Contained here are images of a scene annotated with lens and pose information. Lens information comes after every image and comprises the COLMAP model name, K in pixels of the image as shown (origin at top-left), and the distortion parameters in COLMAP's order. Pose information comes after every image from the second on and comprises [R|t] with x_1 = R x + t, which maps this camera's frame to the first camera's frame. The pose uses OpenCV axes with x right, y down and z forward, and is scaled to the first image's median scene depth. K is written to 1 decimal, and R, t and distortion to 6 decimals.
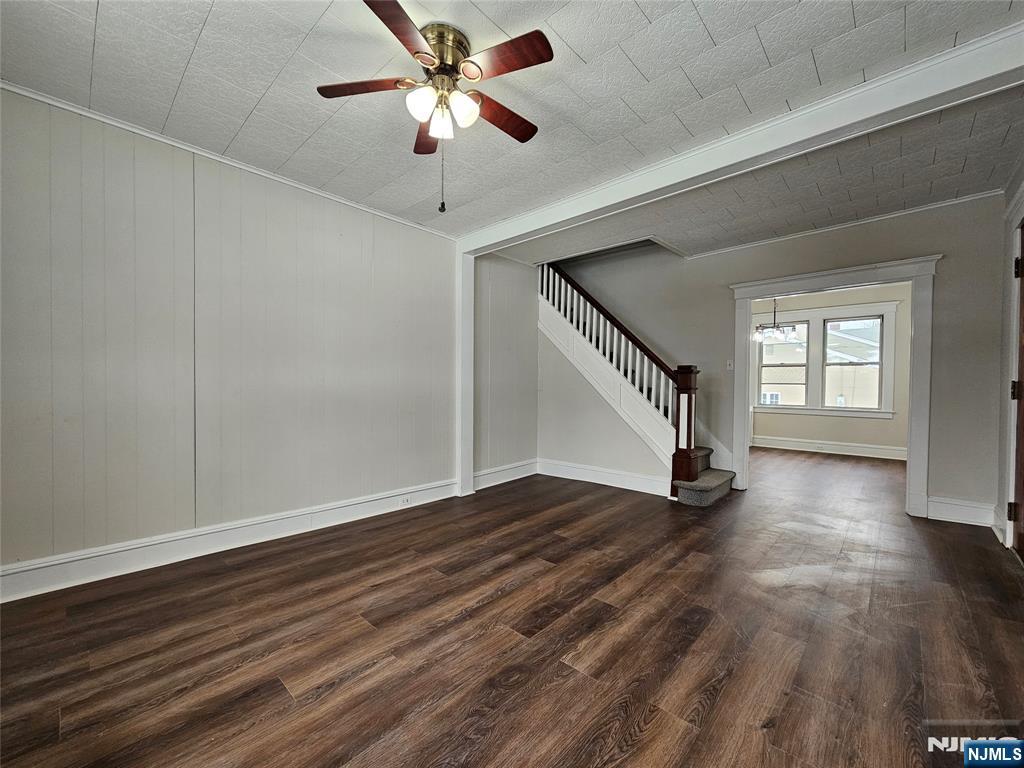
lens RADIAL K [[414.2, 0, 511.6], [0, 414.2, 383.7], [0, 0, 1]] dist [-0.000602, 0.000018]
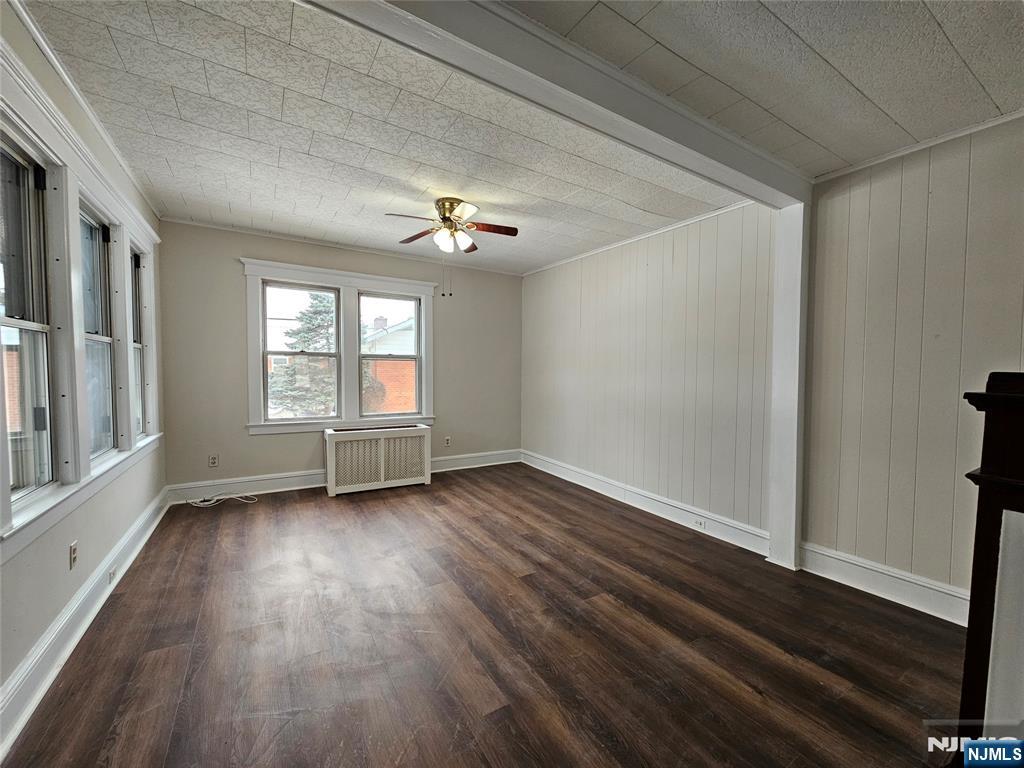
lens RADIAL K [[414.2, 0, 508.2], [0, 414.2, 388.4], [0, 0, 1]] dist [-0.000602, 0.000018]
pose [[-0.269581, 0.029695, -0.962520, 1.053965], [-0.021644, 0.999085, 0.036885, -0.050216], [0.962734, 0.030776, -0.268692, 1.232395]]
